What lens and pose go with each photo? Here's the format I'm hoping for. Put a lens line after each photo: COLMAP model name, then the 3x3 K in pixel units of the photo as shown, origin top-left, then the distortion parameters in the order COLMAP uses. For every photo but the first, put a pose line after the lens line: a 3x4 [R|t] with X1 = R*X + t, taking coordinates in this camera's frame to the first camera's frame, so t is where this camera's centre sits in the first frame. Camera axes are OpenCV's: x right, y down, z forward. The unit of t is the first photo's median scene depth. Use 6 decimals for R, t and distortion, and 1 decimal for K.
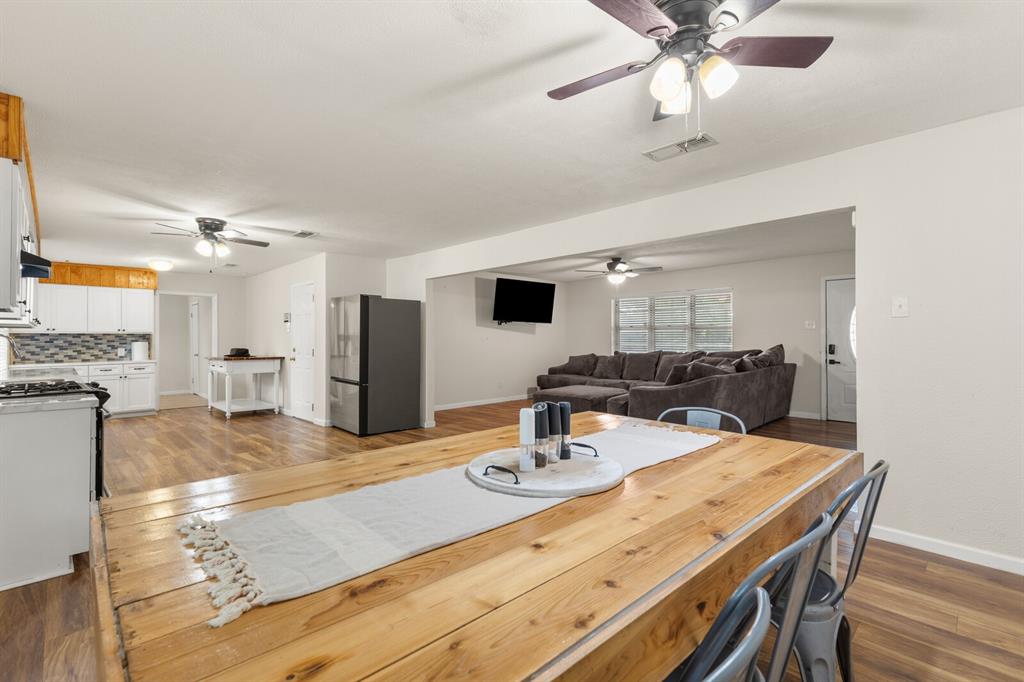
lens RADIAL K [[467.6, 0, 505.7], [0, 467.6, 338.0], [0, 0, 1]] dist [0.011395, 0.001134]
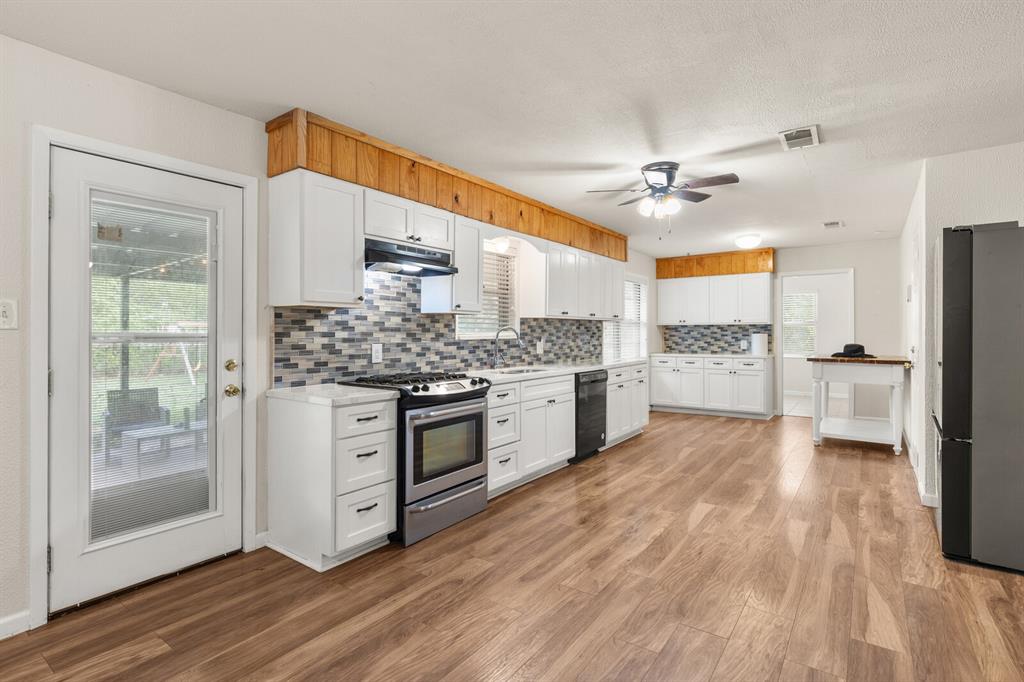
lens RADIAL K [[499.2, 0, 511.4], [0, 499.2, 329.1], [0, 0, 1]] dist [-0.011503, 0.000975]
pose [[0.176855, -0.000758, -0.984237, 0.052294], [0.001615, 0.999999, -0.000479, -0.000770], [0.984236, -0.001505, 0.176856, 0.403444]]
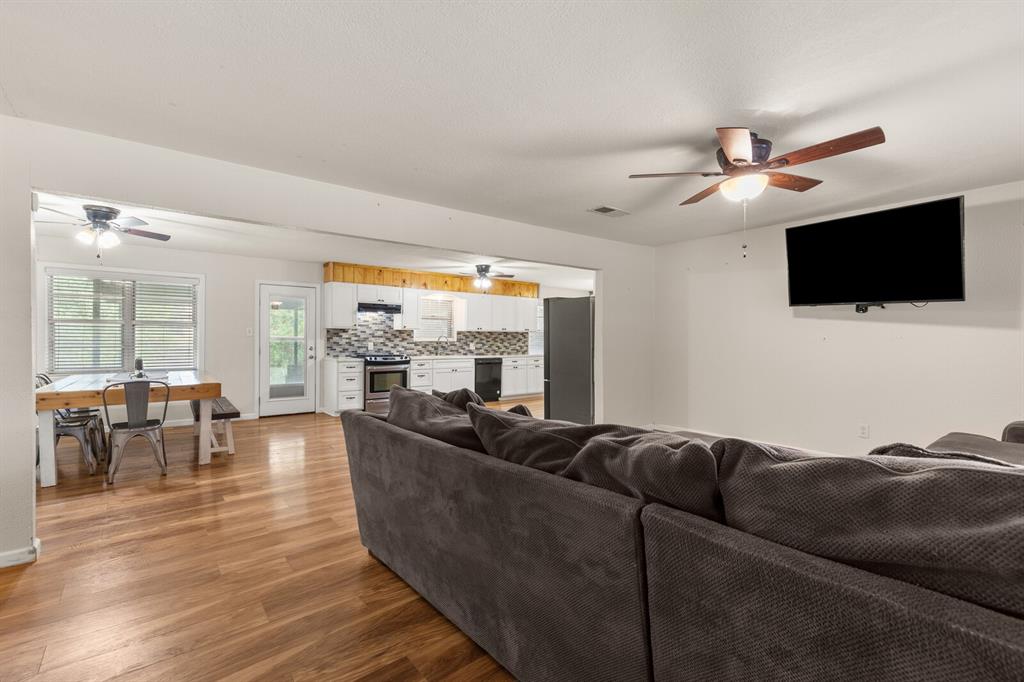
lens RADIAL K [[467.6, 0, 506.1], [0, 467.6, 343.7], [0, 0, 1]] dist [0.011395, 0.001134]
pose [[-0.113558, 0.014423, -0.993427, 0.620407], [-0.001927, 0.999890, 0.014737, -0.001044], [0.993529, 0.003587, -0.113518, 0.801979]]
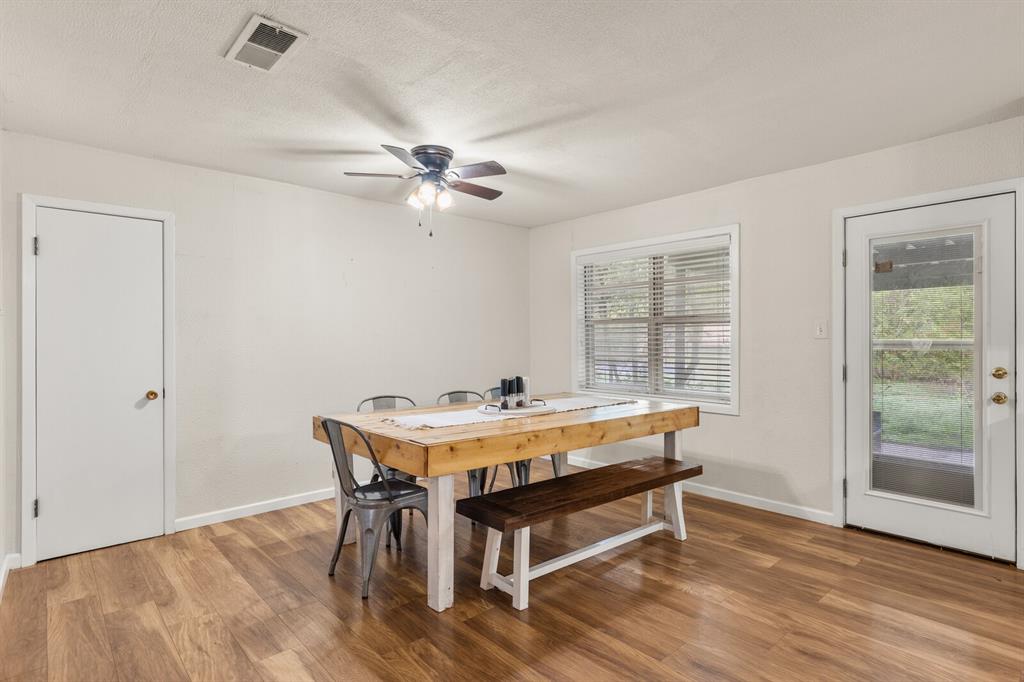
lens RADIAL K [[549.3, 0, 515.8], [0, 549.3, 342.6], [0, 0, 1]] dist [-0.004369, 0.001105]
pose [[-0.999336, 0.008468, 0.035444, -0.000091], [0.008715, 0.999939, 0.006804, -0.003448], [-0.035384, 0.007108, -0.999349, 0.684331]]
